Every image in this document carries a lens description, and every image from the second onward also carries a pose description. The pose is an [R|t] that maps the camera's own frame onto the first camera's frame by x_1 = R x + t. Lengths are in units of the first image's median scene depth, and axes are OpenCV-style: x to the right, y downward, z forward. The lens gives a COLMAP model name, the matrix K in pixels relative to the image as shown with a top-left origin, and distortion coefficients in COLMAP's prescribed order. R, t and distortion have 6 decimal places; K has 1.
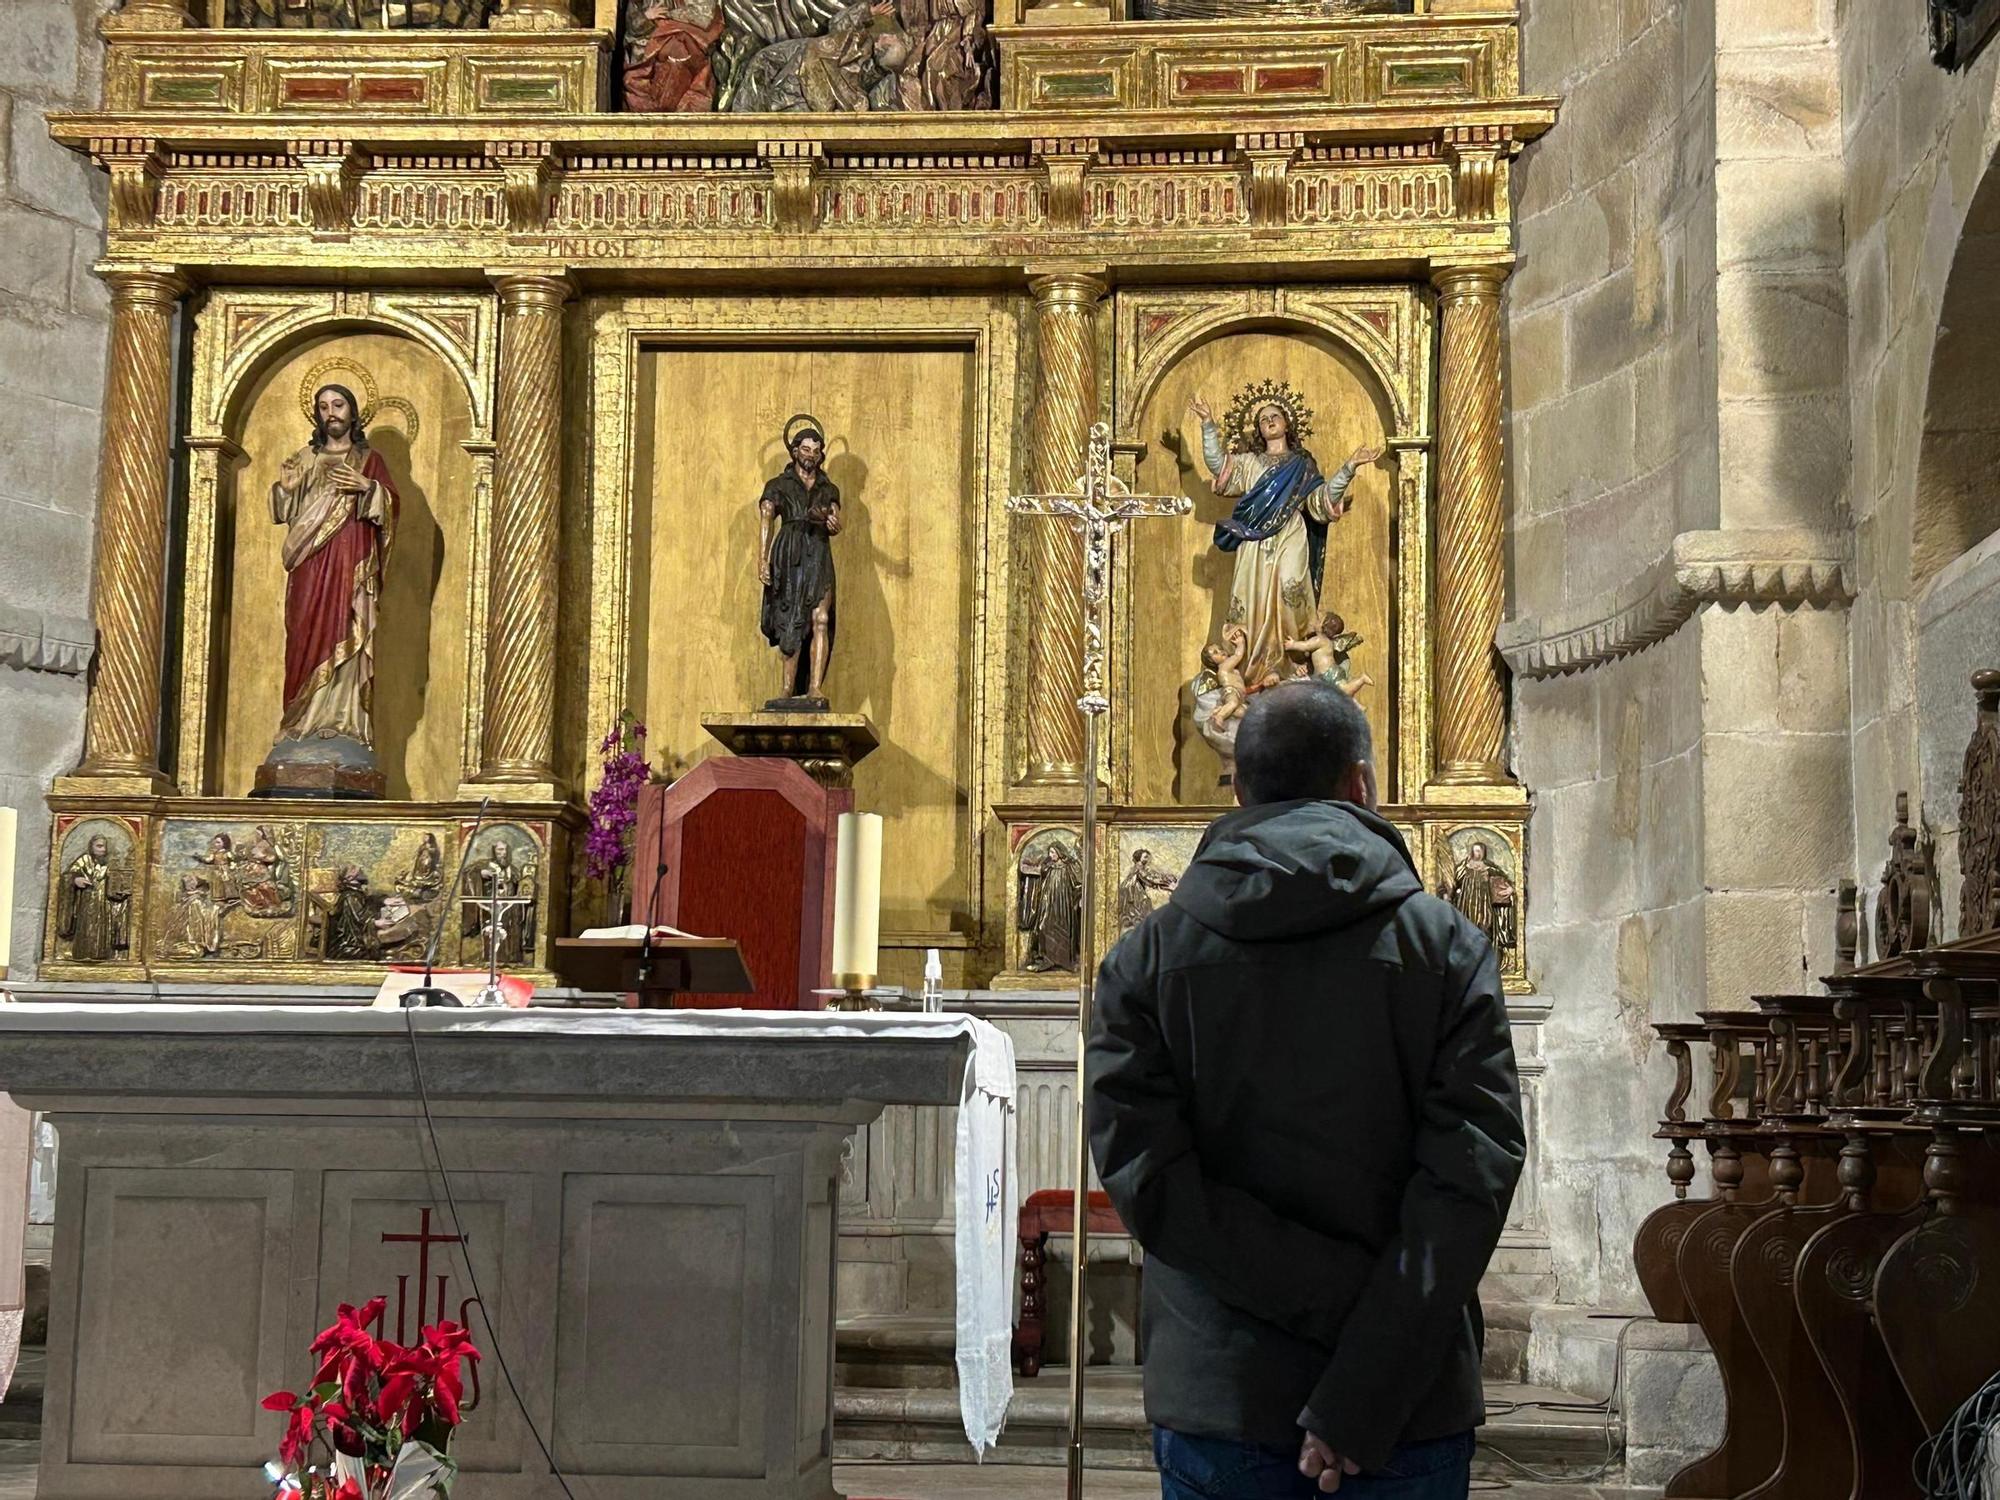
lens RADIAL K [[3110.5, 0, 1000.0], [0, 3110.5, 750.0], [0, 0, 1]] dist [0.107103, -0.059665]
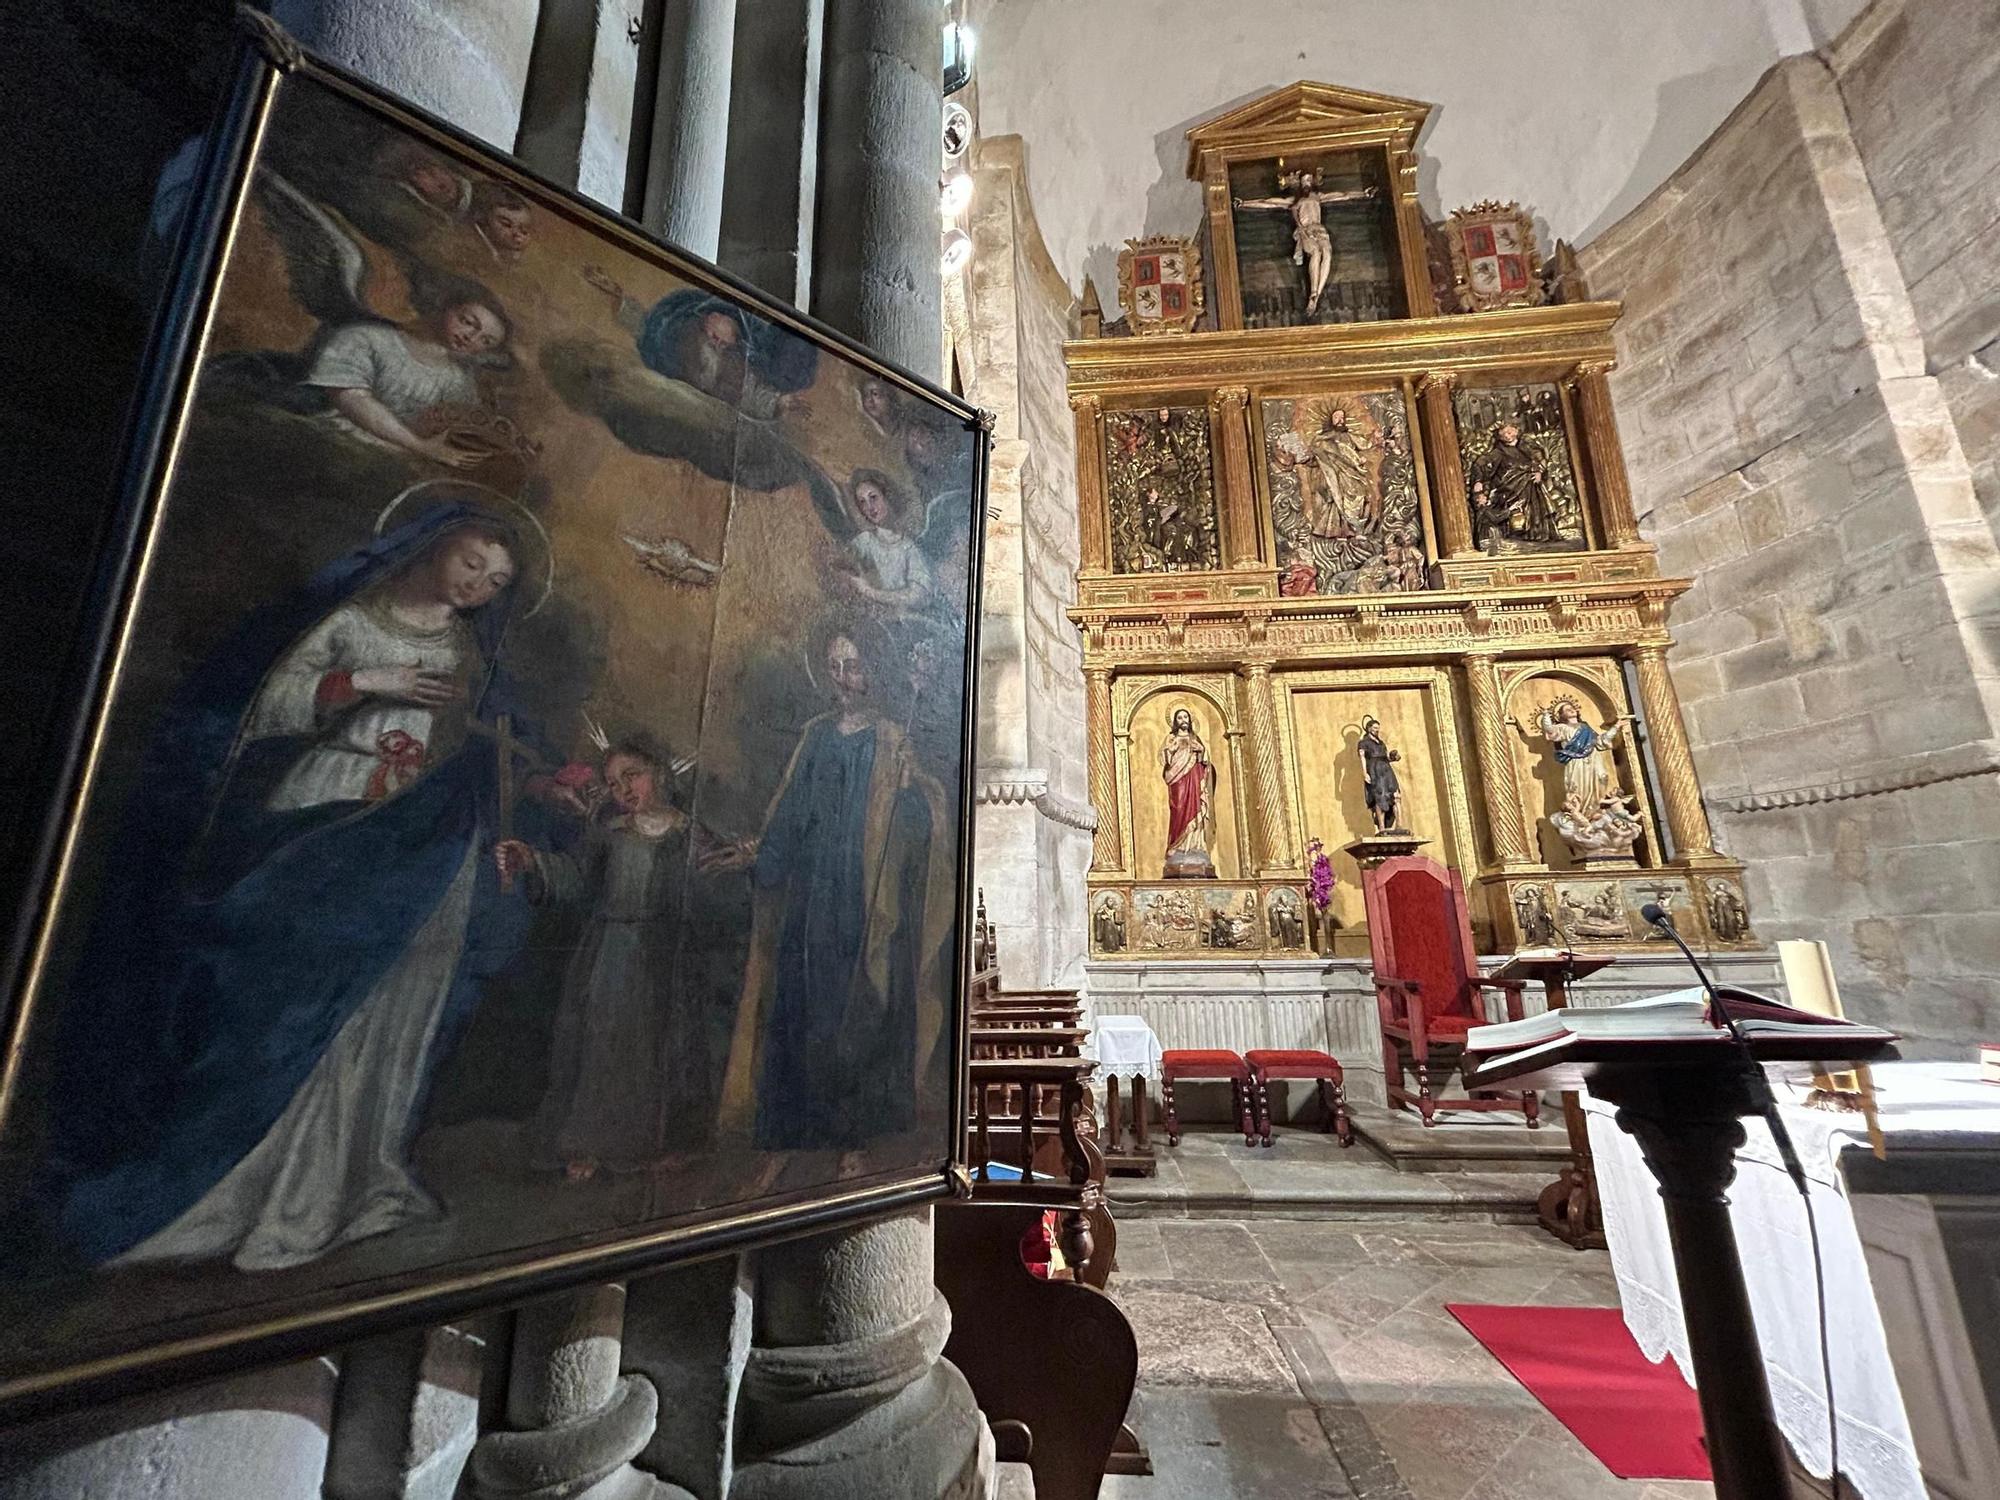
lens RADIAL K [[802.5, 0, 1000.4], [0, 802.5, 744.0], [0, 0, 1]] dist [-0.000108, 0.000300]
pose [[0.999524, -0.030048, 0.007014, -0.365261], [0.030663, 0.992636, -0.117188, -0.018987], [-0.003441, 0.117347, 0.993085, 0.374927]]
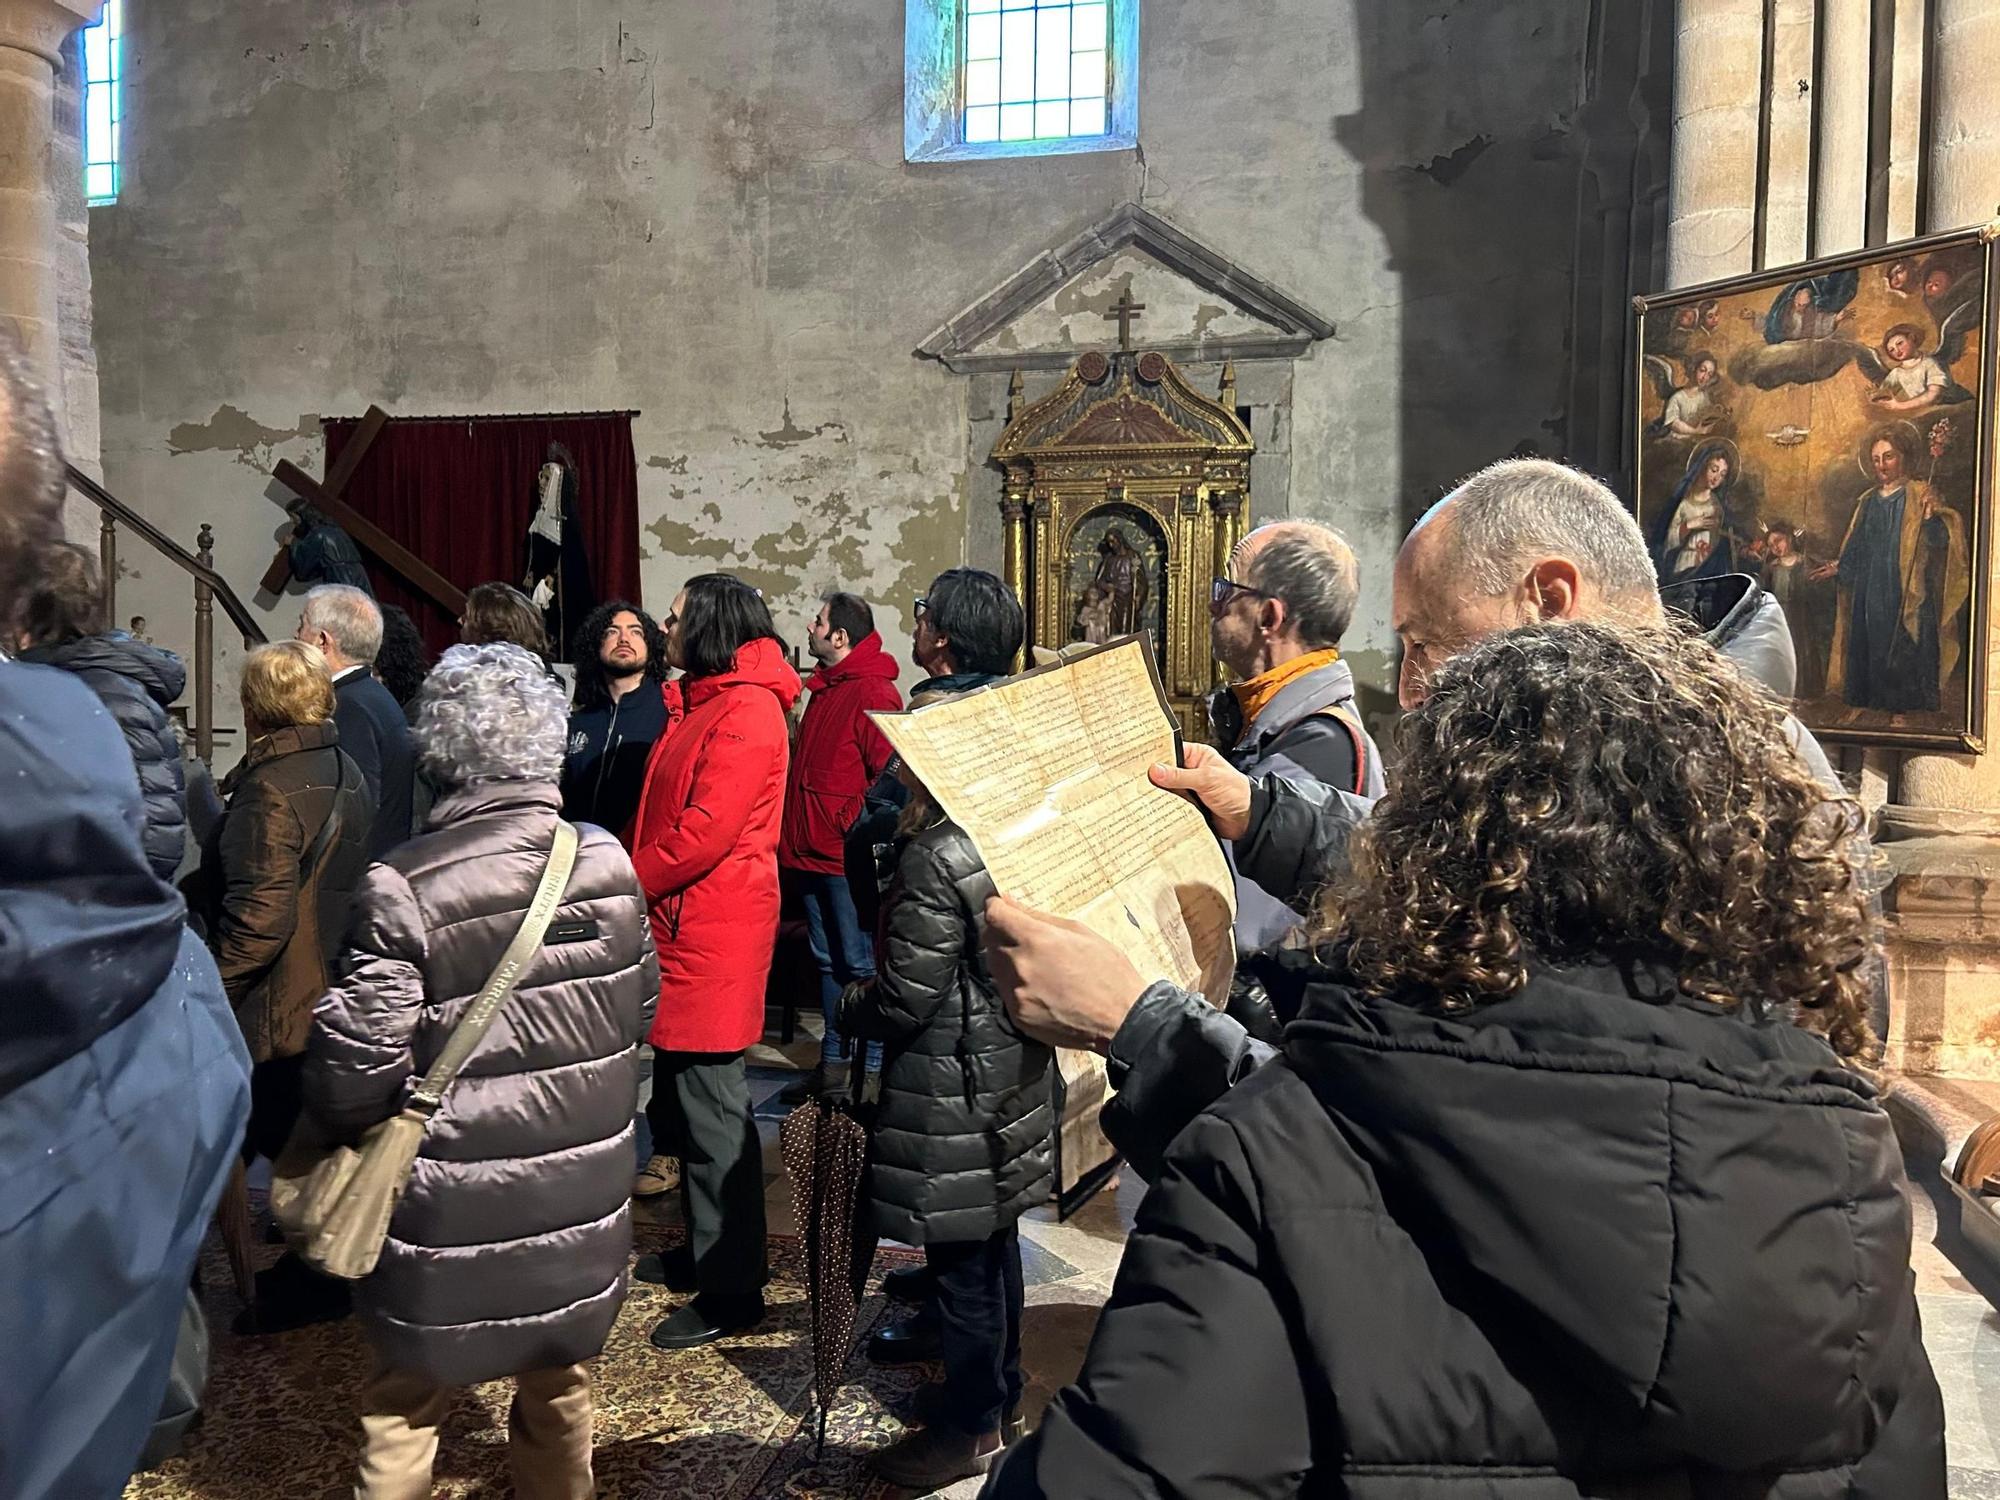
lens RADIAL K [[1522.7, 0, 1000.0], [0, 1522.7, 750.0], [0, 0, 1]] dist [0.055461, -0.048869]
pose [[-0.145549, 0.034520, -0.988749, 0.124045], [0.113870, 0.993334, 0.017918, 0.000476], [0.982776, -0.109981, -0.148509, 0.305259]]
